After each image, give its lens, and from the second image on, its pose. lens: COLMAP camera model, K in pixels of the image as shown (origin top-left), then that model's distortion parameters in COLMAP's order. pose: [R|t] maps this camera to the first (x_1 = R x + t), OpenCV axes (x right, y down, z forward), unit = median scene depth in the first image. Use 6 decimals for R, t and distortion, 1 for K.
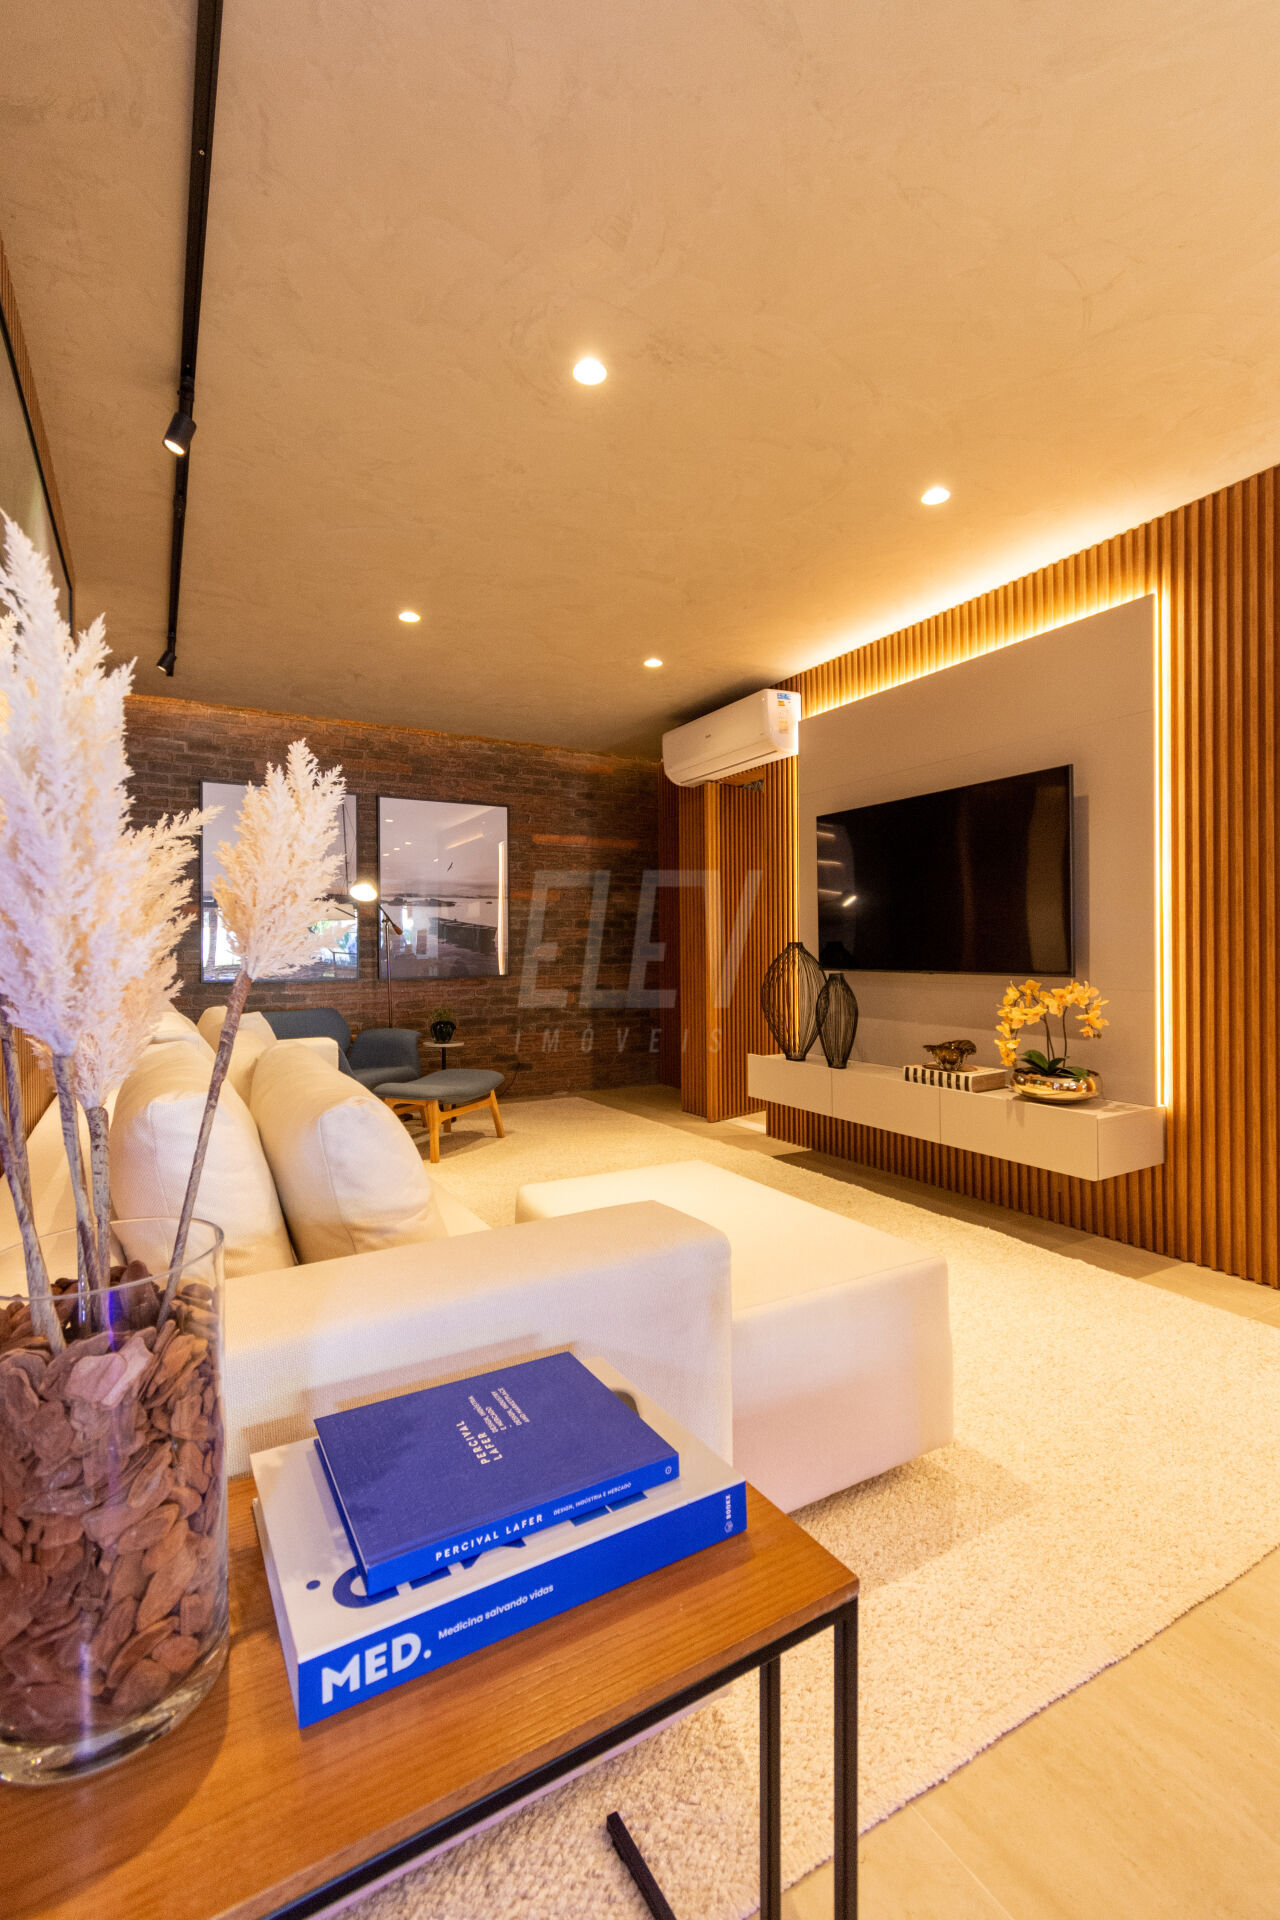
lens RADIAL K [[874.2, 0, 598.2], [0, 874.2, 945.7], [0, 0, 1]] dist [0.003183, -0.000708]
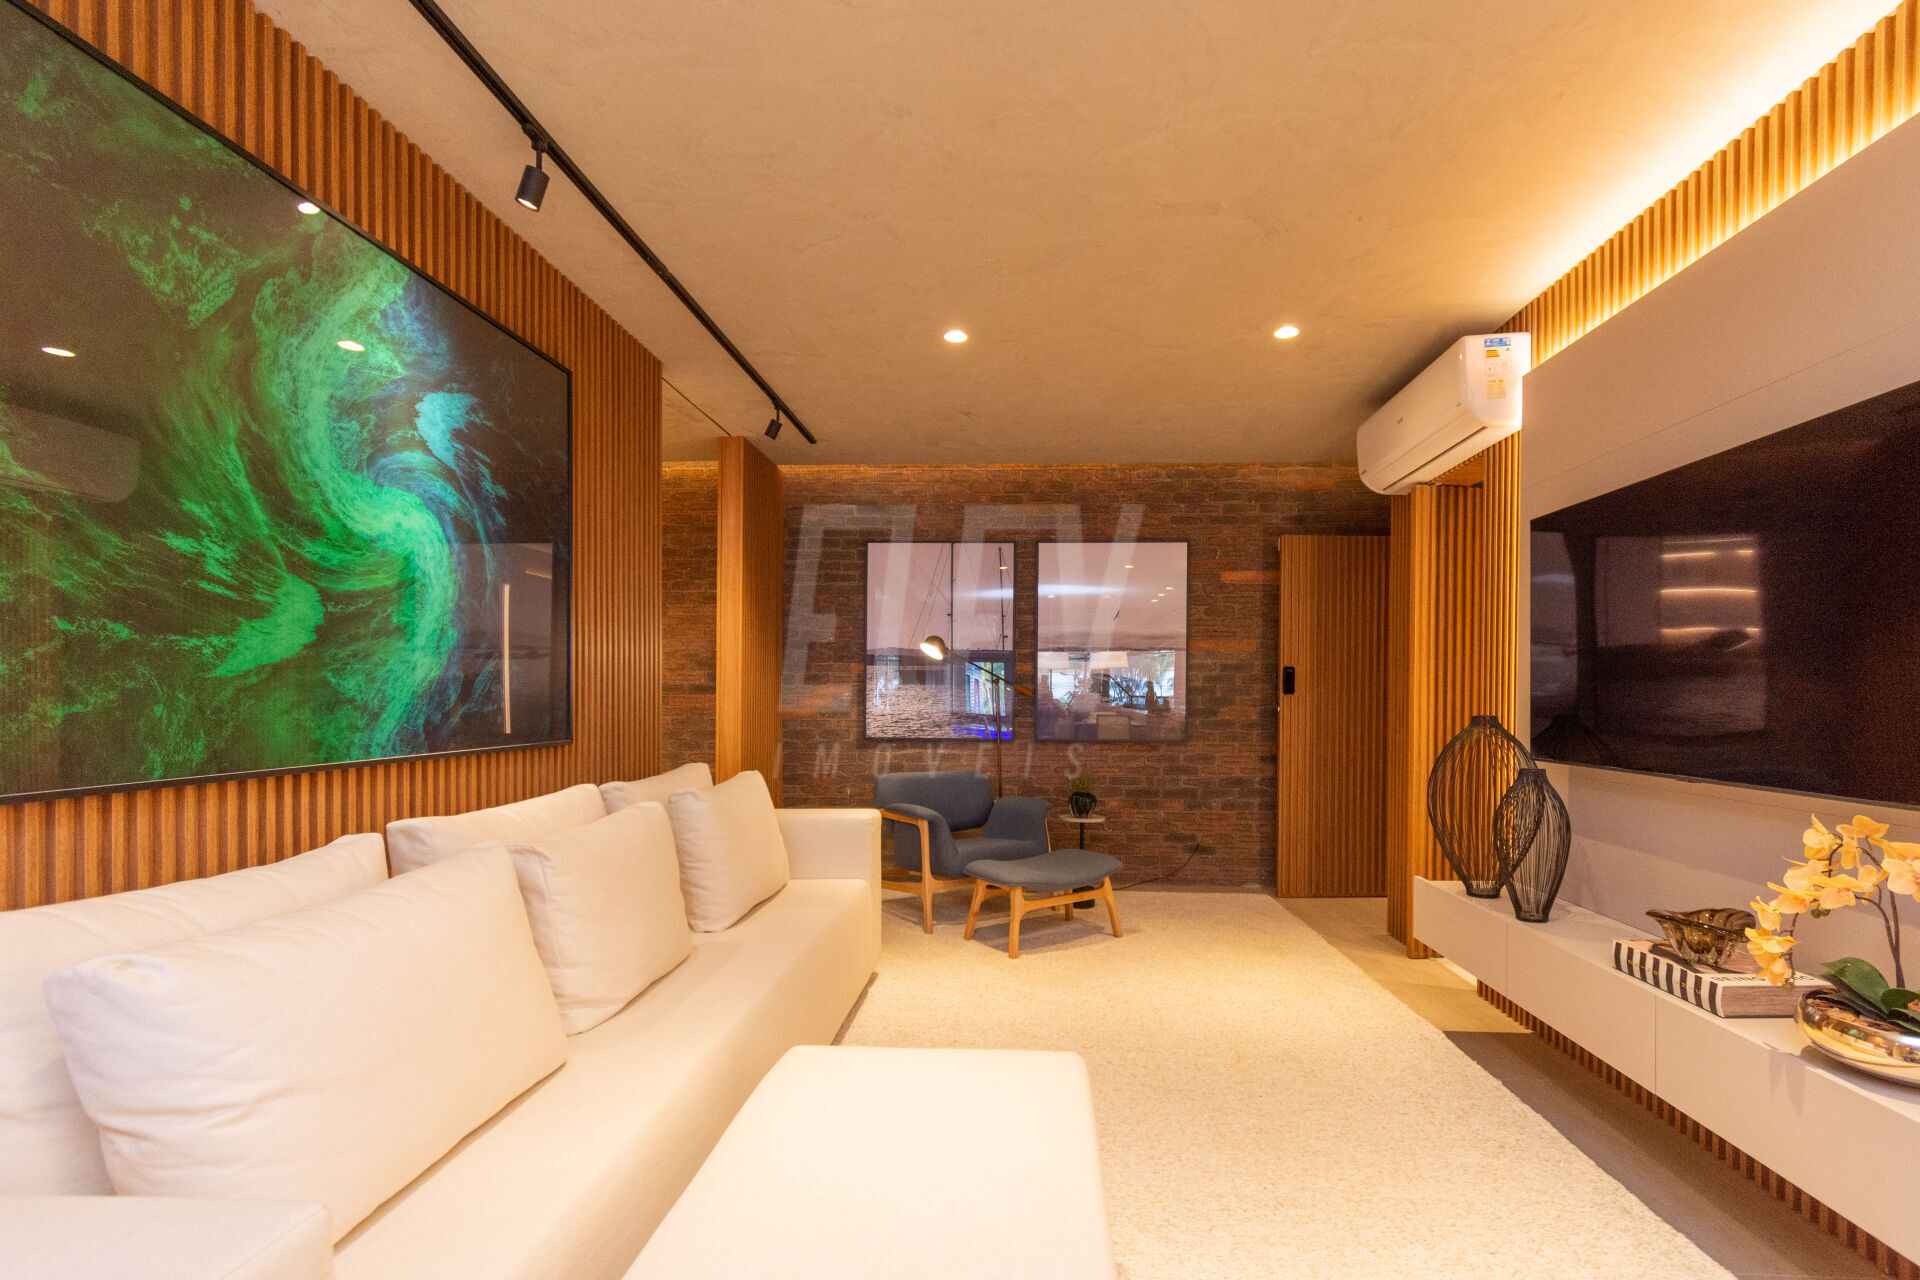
lens RADIAL K [[874.2, 0, 1001.1], [0, 874.2, 698.1], [0, 0, 1]] dist [0.003183, -0.000708]
pose [[0.848698, 0.011596, -0.528751, 0.235233], [-0.006112, 0.999908, 0.012119, -0.020101], [0.528843, -0.007054, 0.848691, 0.224877]]
